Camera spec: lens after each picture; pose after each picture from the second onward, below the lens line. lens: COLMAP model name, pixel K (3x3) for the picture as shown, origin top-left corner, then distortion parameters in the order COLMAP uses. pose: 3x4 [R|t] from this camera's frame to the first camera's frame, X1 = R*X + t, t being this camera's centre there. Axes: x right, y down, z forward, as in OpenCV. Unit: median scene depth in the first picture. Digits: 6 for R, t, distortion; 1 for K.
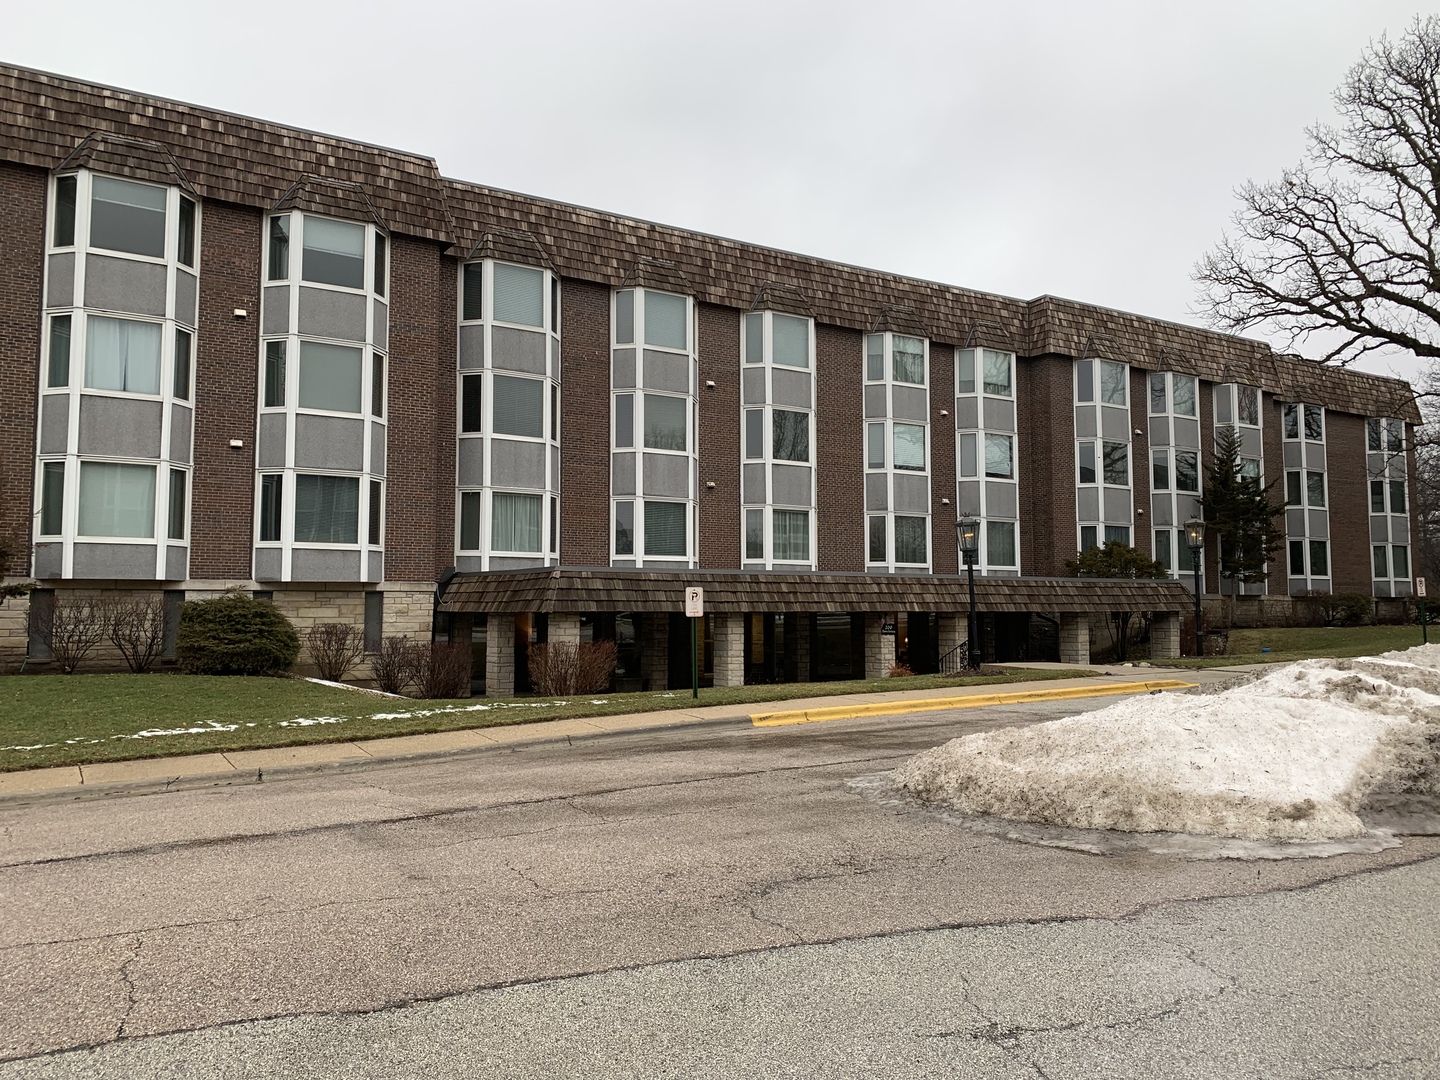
lens RADIAL K [[1057.2, 0, 720.0], [0, 1057.2, 540.0], [0, 0, 1]] dist [-0.009553, 0.006101]
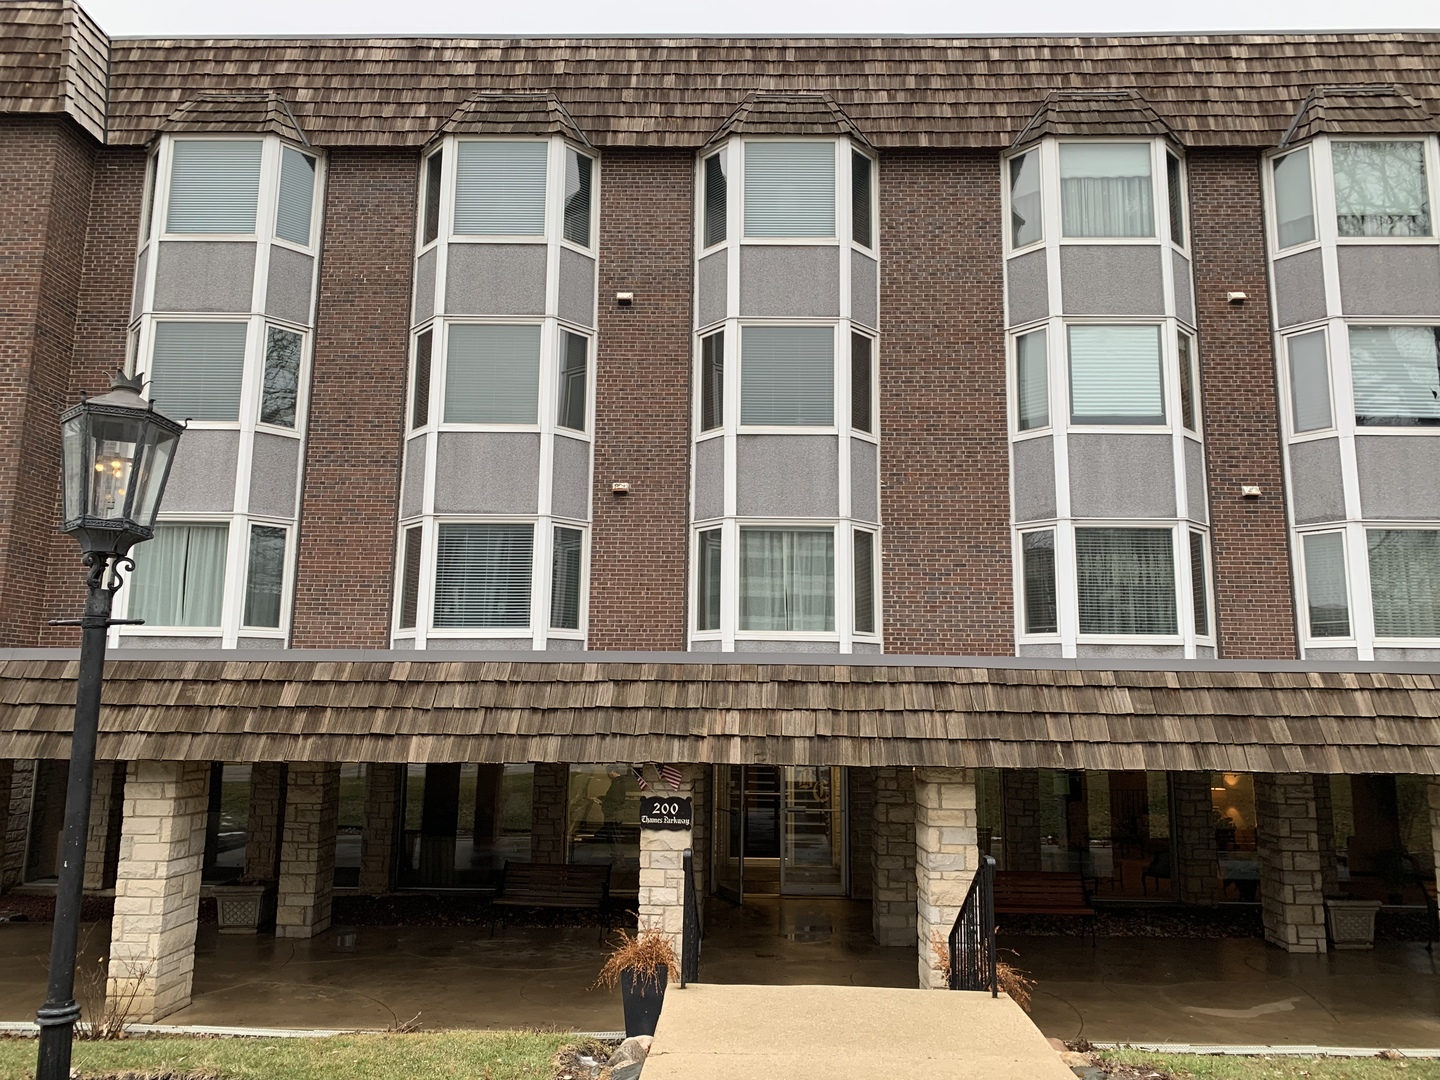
lens RADIAL K [[1057.2, 0, 720.0], [0, 1057.2, 540.0], [0, 0, 1]] dist [-0.009553, 0.006101]
pose [[0.841473, -0.073098, -0.535331, 0.292996], [0.028365, 0.995416, -0.091335, 0.021515], [0.539554, 0.061672, 0.839689, 0.569430]]
